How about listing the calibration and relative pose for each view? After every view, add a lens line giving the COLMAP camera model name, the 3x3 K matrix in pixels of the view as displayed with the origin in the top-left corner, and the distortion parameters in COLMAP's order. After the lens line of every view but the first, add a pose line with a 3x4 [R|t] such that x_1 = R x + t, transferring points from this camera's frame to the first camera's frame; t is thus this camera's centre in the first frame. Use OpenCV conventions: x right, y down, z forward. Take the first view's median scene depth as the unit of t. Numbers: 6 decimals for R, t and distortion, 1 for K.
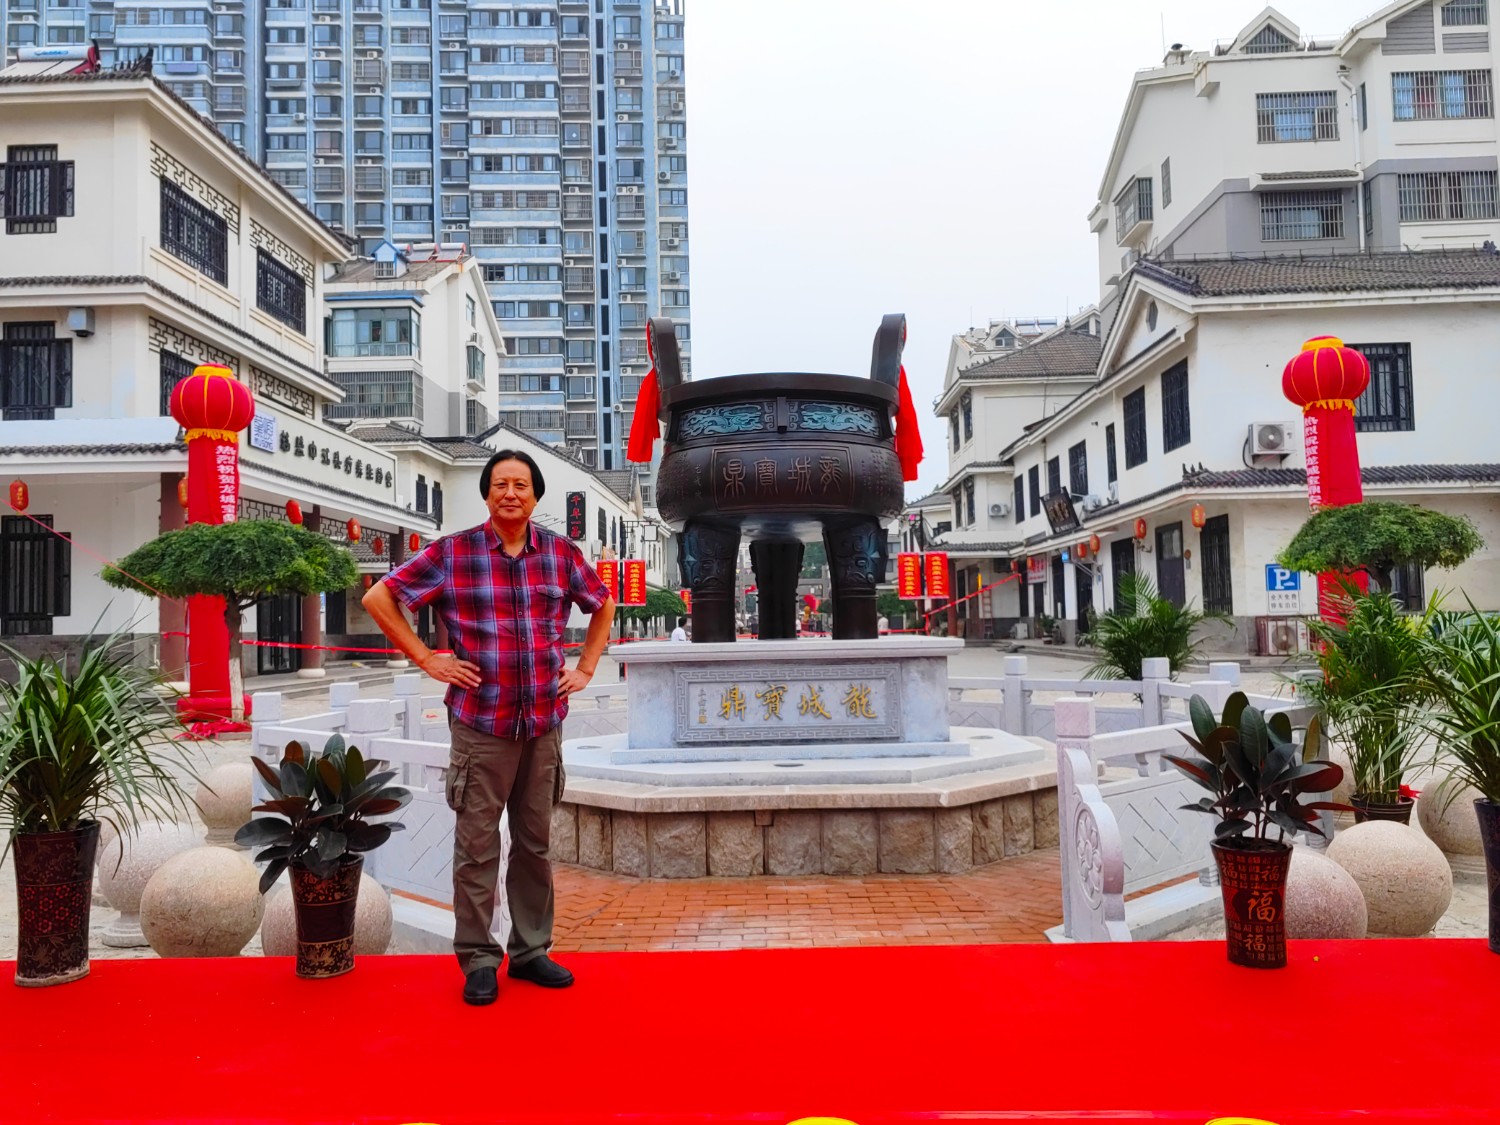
lens RADIAL K [[1164.4, 0, 743.1], [0, 1164.4, 553.7], [0, 0, 1]] dist [0.041583, -0.043812]
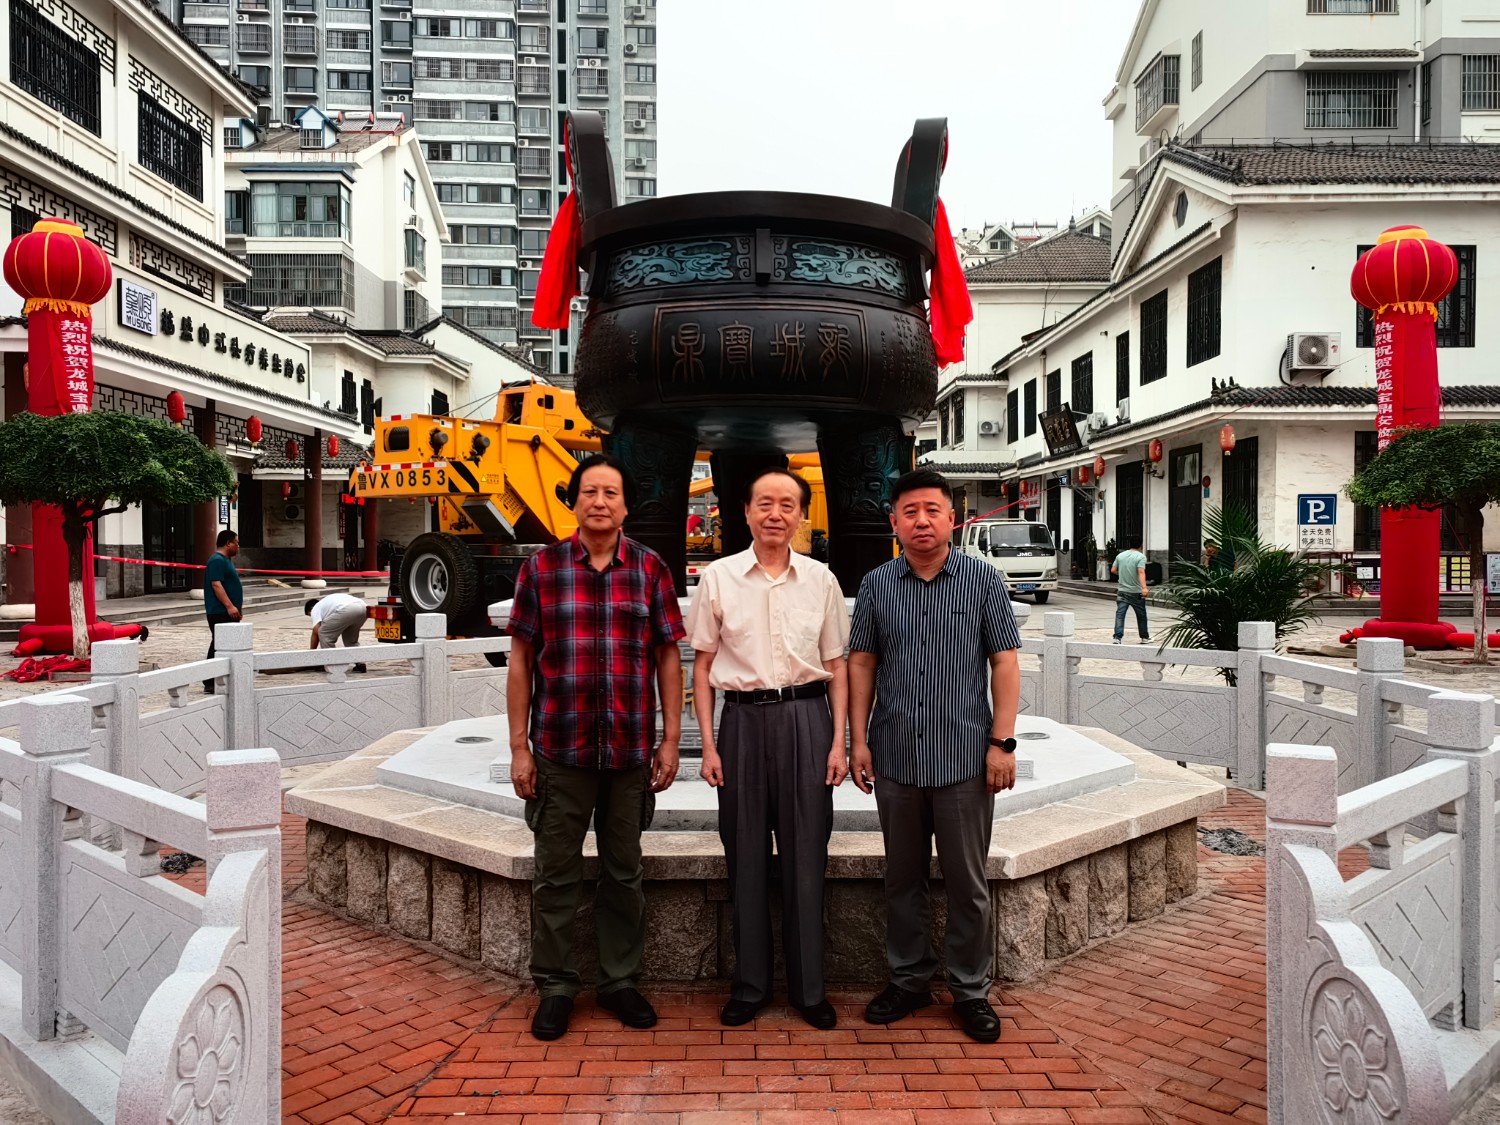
lens RADIAL K [[1220.9, 0, 743.7], [0, 1220.9, 548.9], [0, 0, 1]] dist [0.047721, -0.039283]
pose [[0.999330, 0.022045, 0.029230, 0.000822], [-0.023867, 0.997695, 0.063523, 0.000261], [-0.027762, -0.064178, 0.997552, 0.042470]]
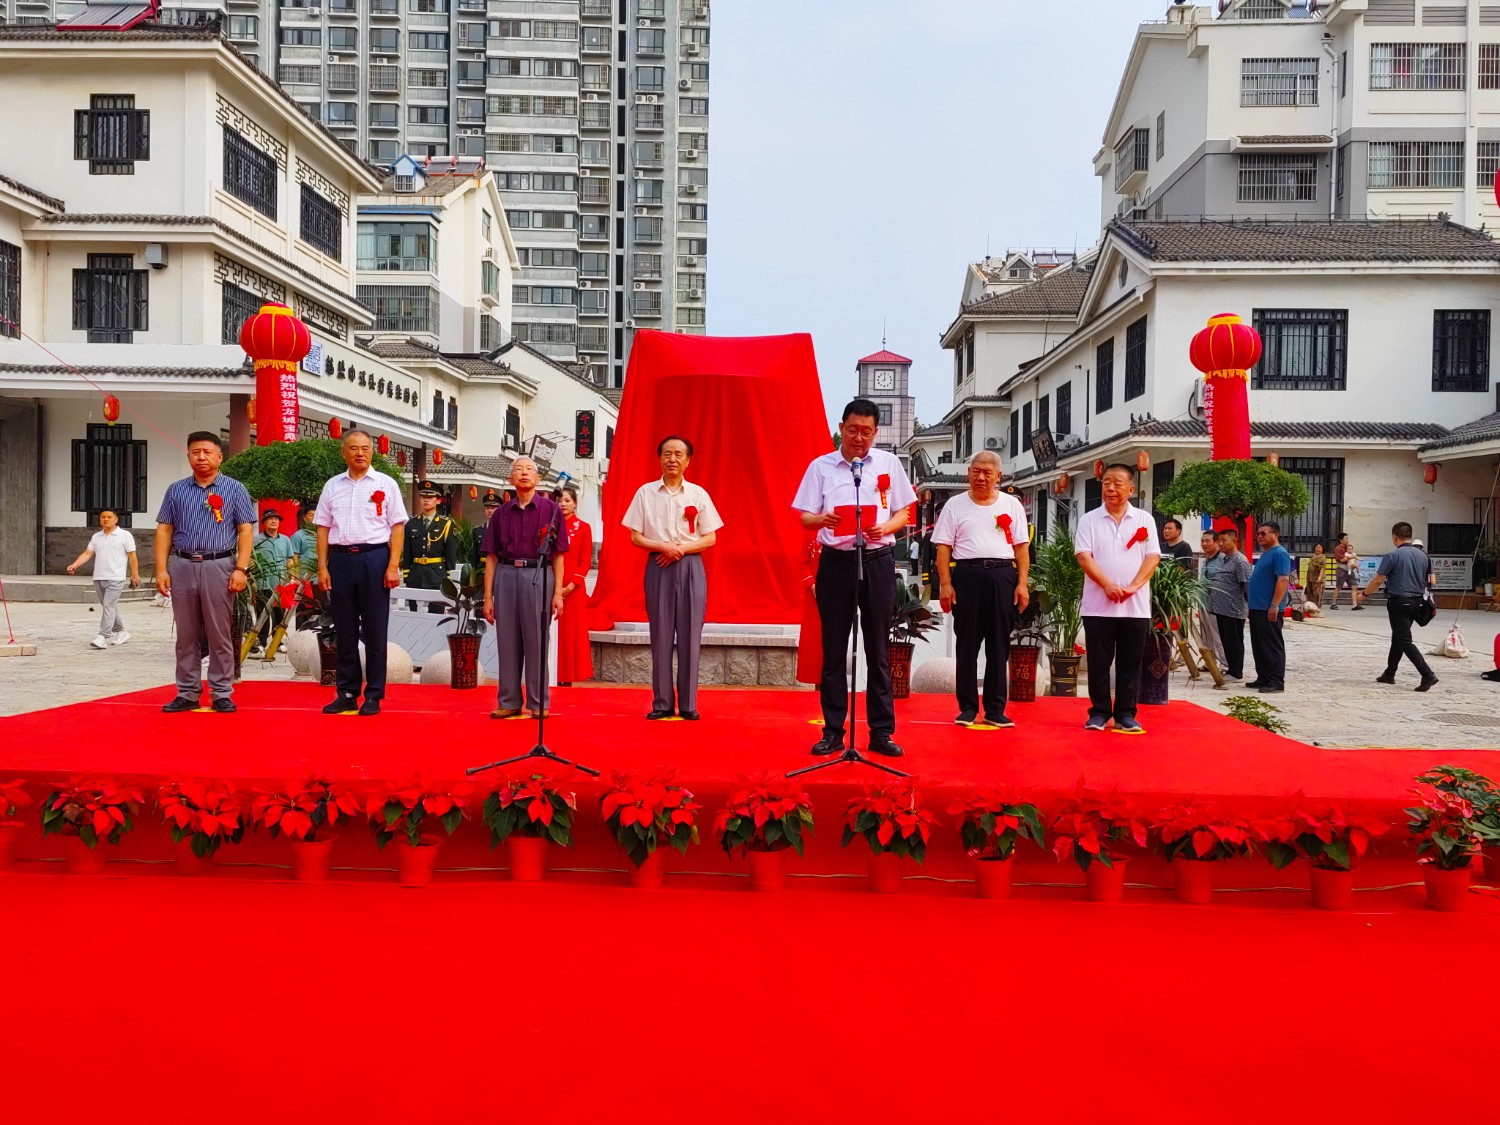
lens RADIAL K [[1229.7, 0, 745.2], [0, 1229.7, 553.2], [0, 0, 1]] dist [0.034504, -0.034848]
pose [[0.999256, 0.037247, -0.009975, 0.012880], [-0.036520, 0.997204, 0.065198, -0.003735], [0.012375, -0.064785, 0.997822, -0.090459]]
